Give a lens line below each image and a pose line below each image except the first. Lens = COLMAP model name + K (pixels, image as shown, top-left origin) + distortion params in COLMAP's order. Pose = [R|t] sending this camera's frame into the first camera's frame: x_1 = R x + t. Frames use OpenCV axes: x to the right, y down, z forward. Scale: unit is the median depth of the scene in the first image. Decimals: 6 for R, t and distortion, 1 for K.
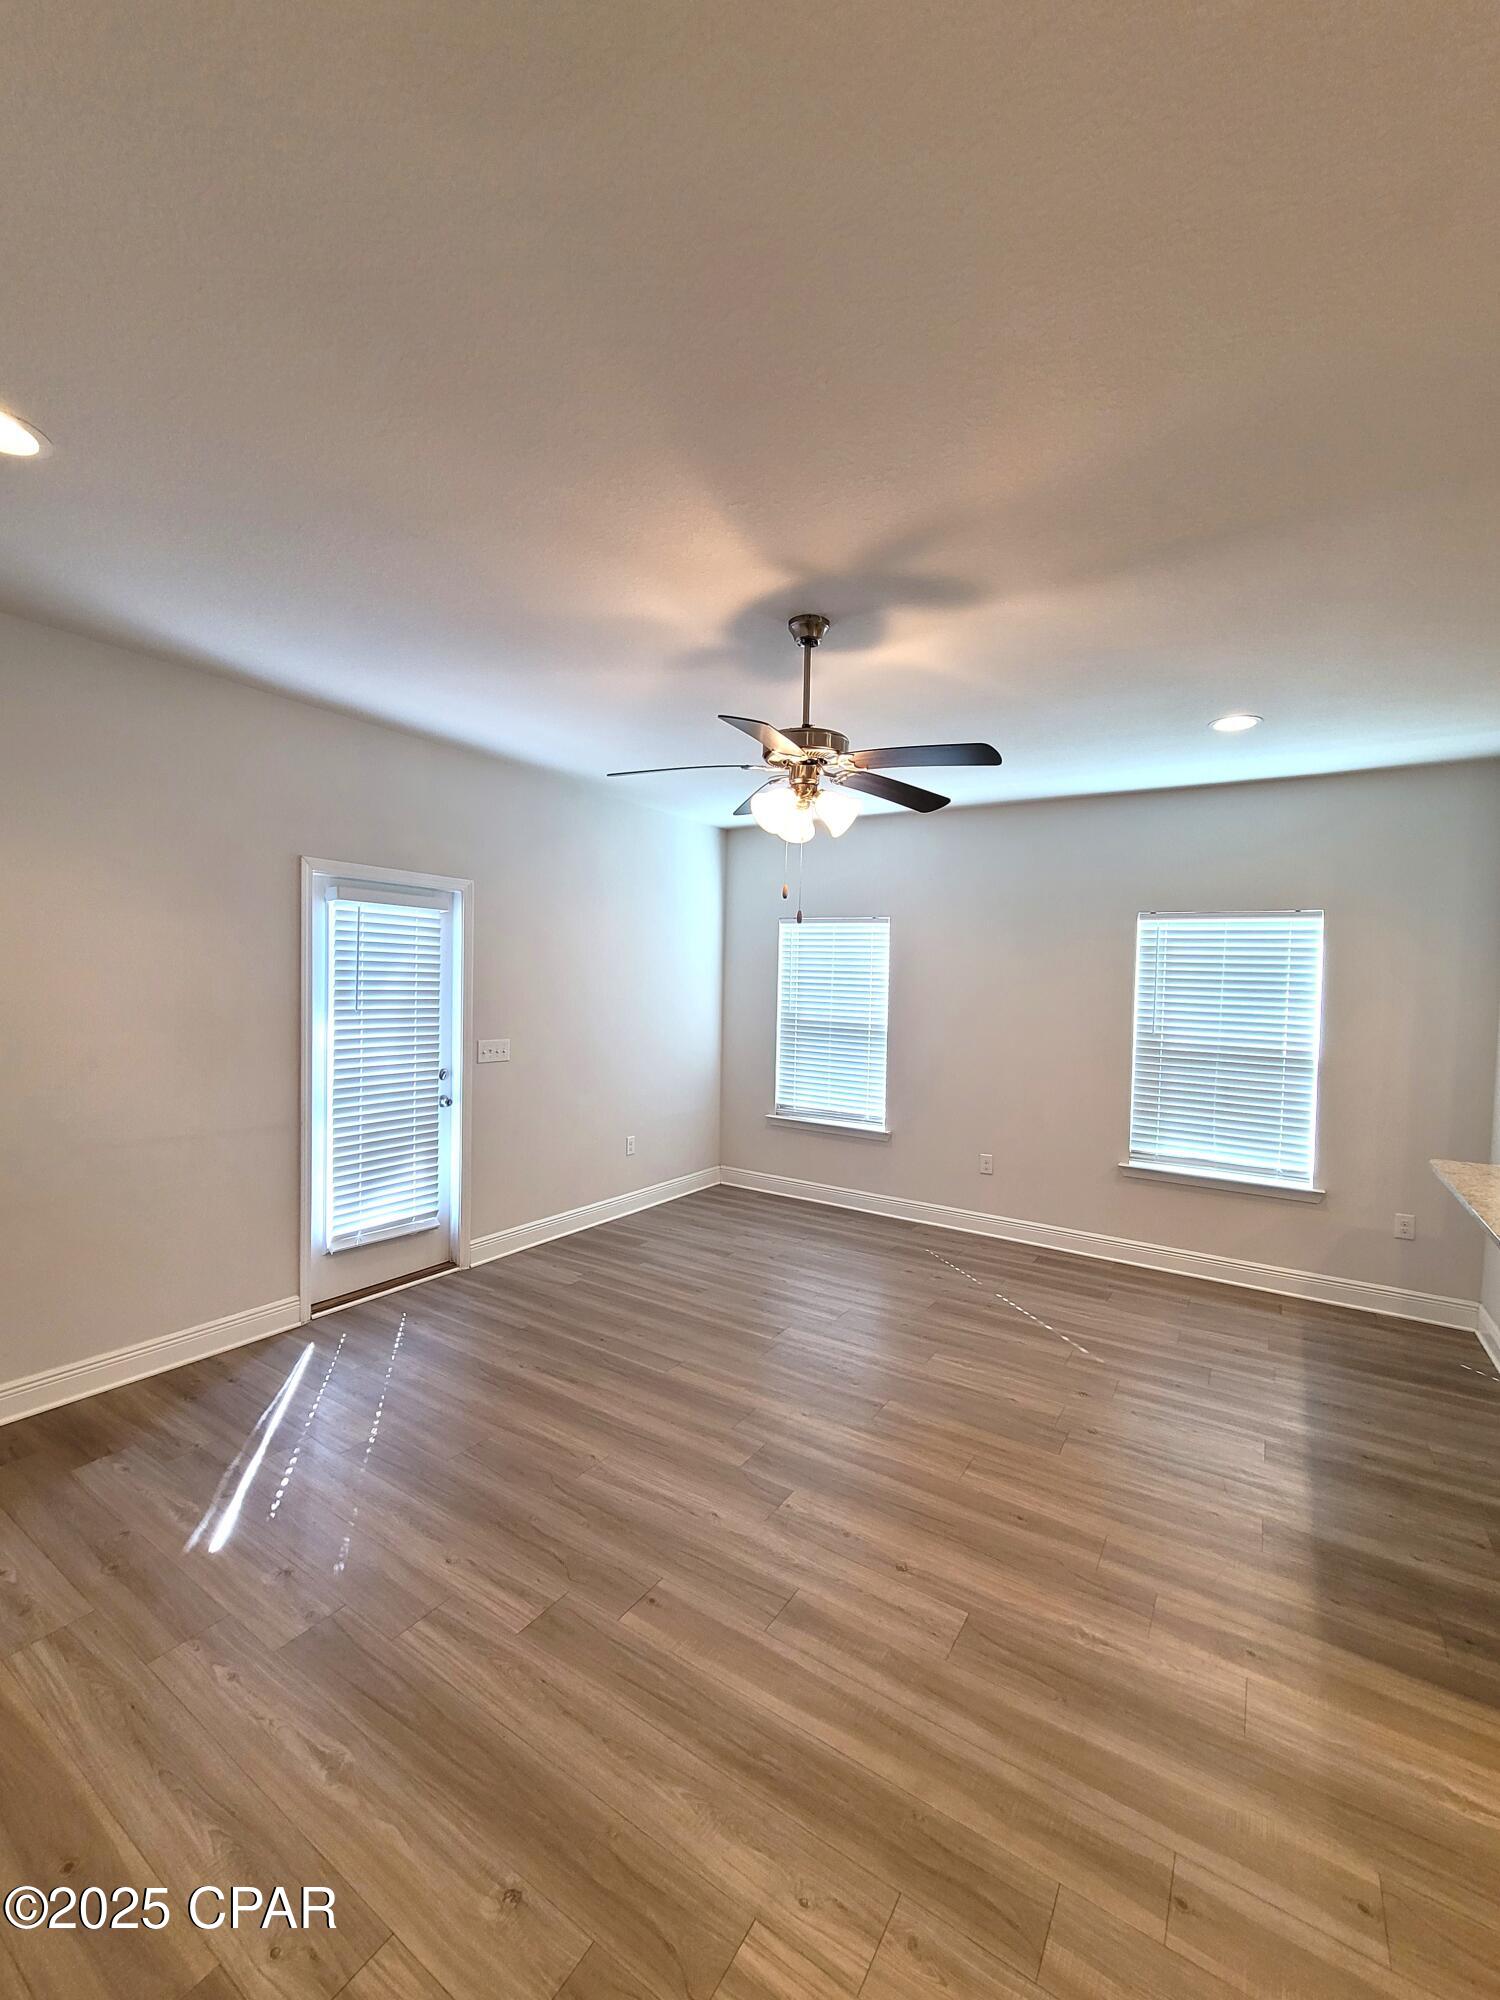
lens RADIAL K [[817.4, 0, 746.5], [0, 817.4, 1008.3], [0, 0, 1]] dist [0.001687, -0.000682]
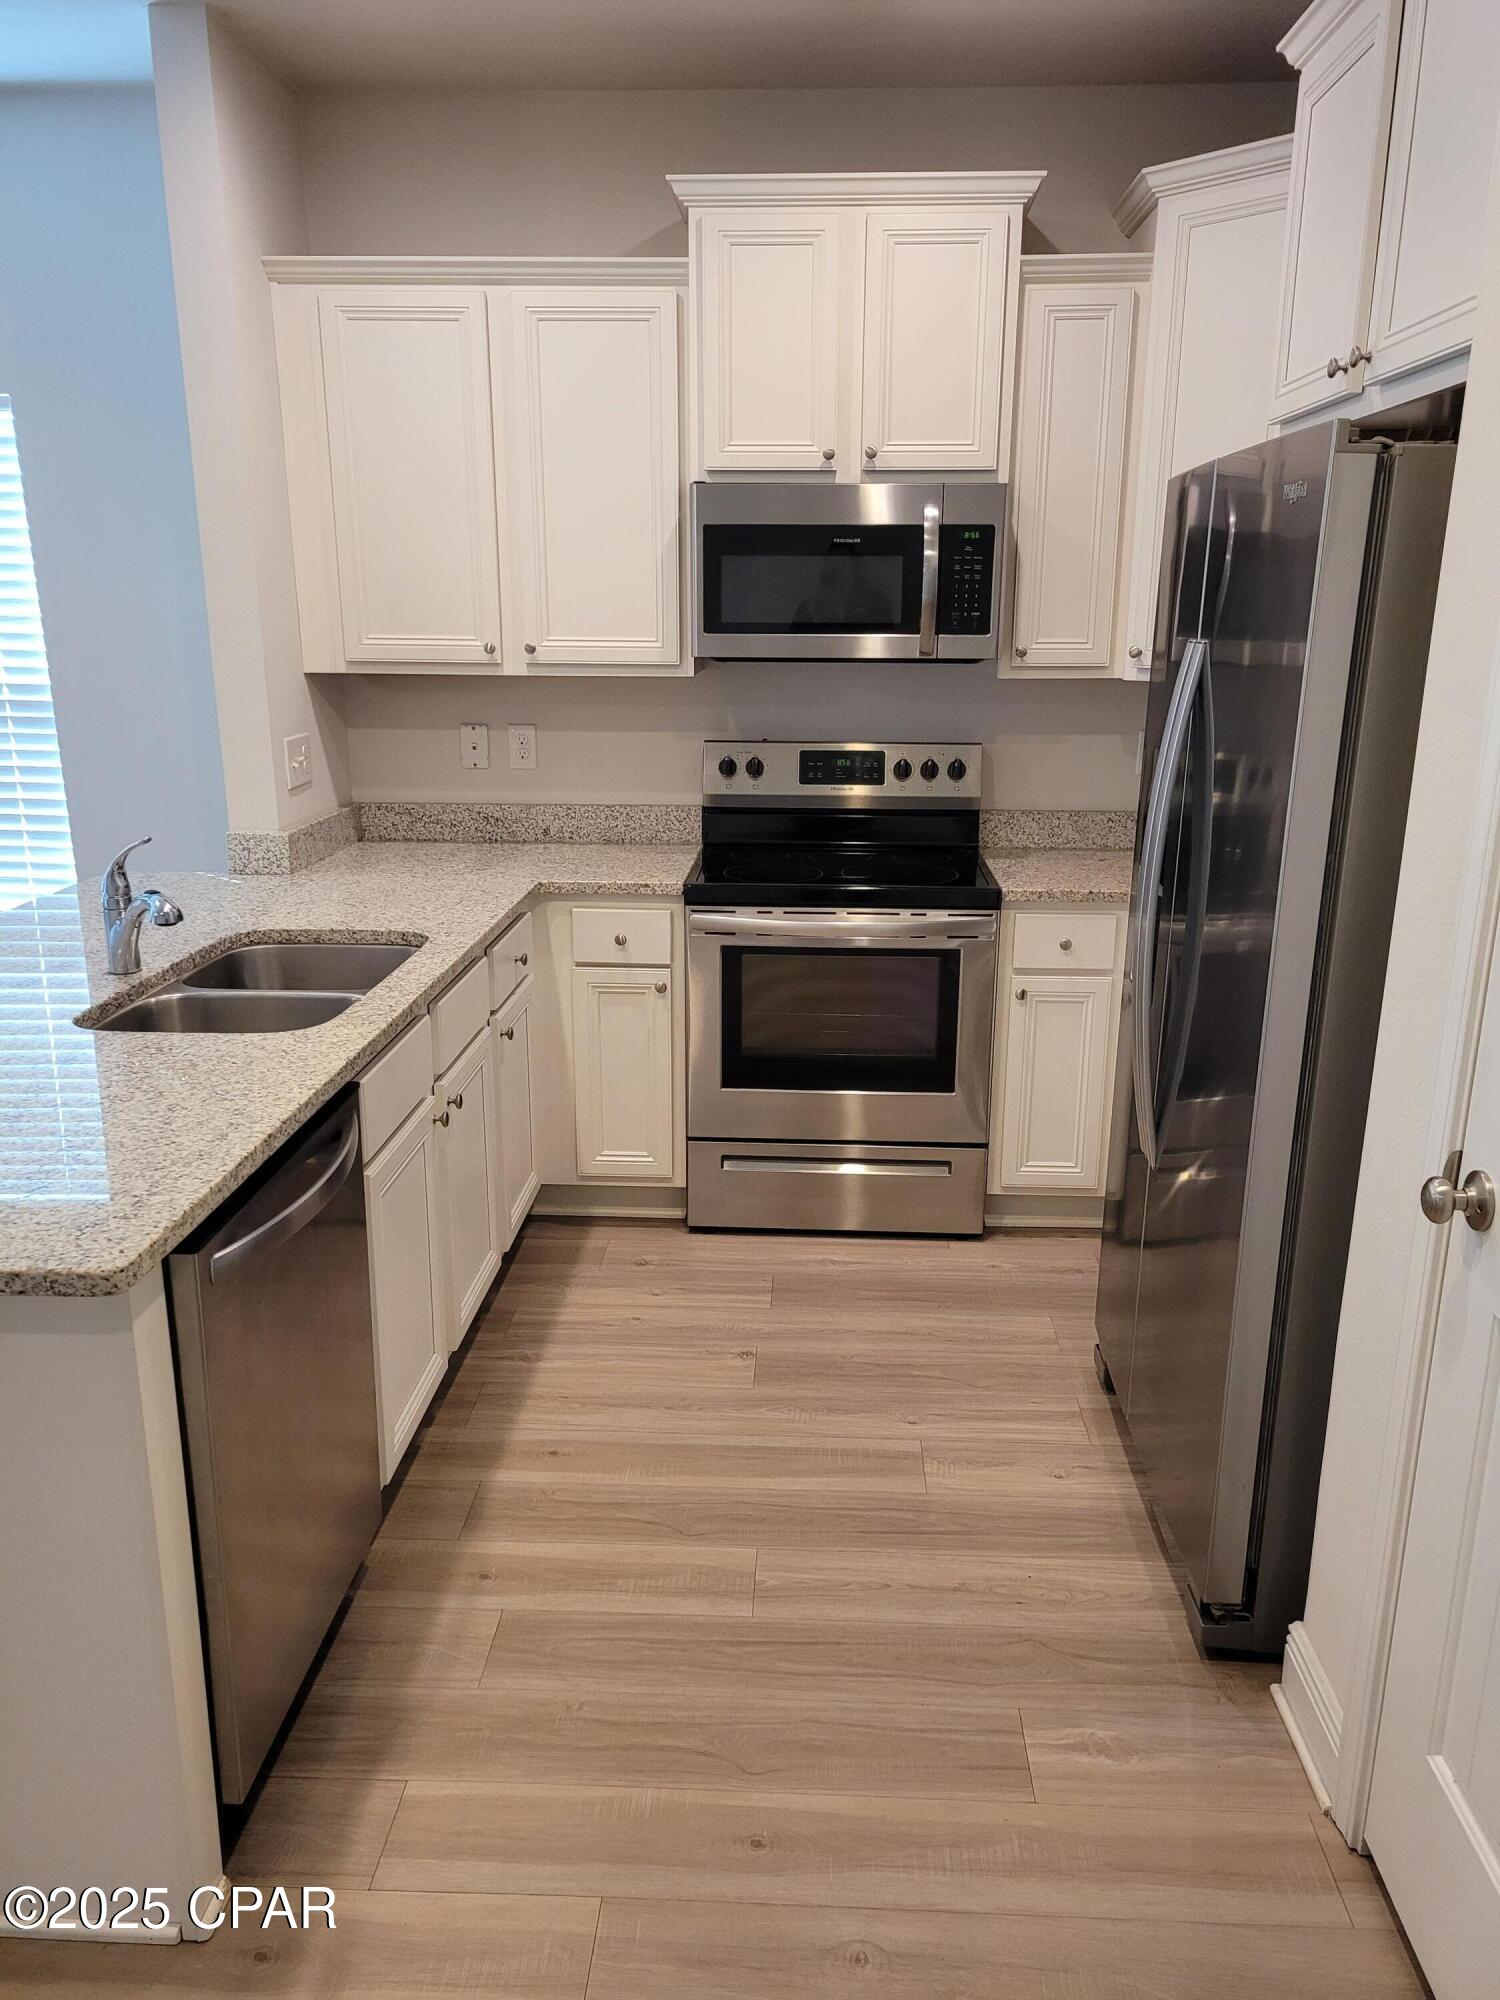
lens RADIAL K [[1491.7, 0, 763.9], [0, 1491.7, 1011.0], [0, 0, 1]] dist [0.041087, -0.016114]
pose [[0.859435, -0.160477, 0.485406, 0.856479], [0.036702, 0.966375, 0.254504, 0.036845], [-0.509926, -0.200914, 0.836426, -0.124283]]
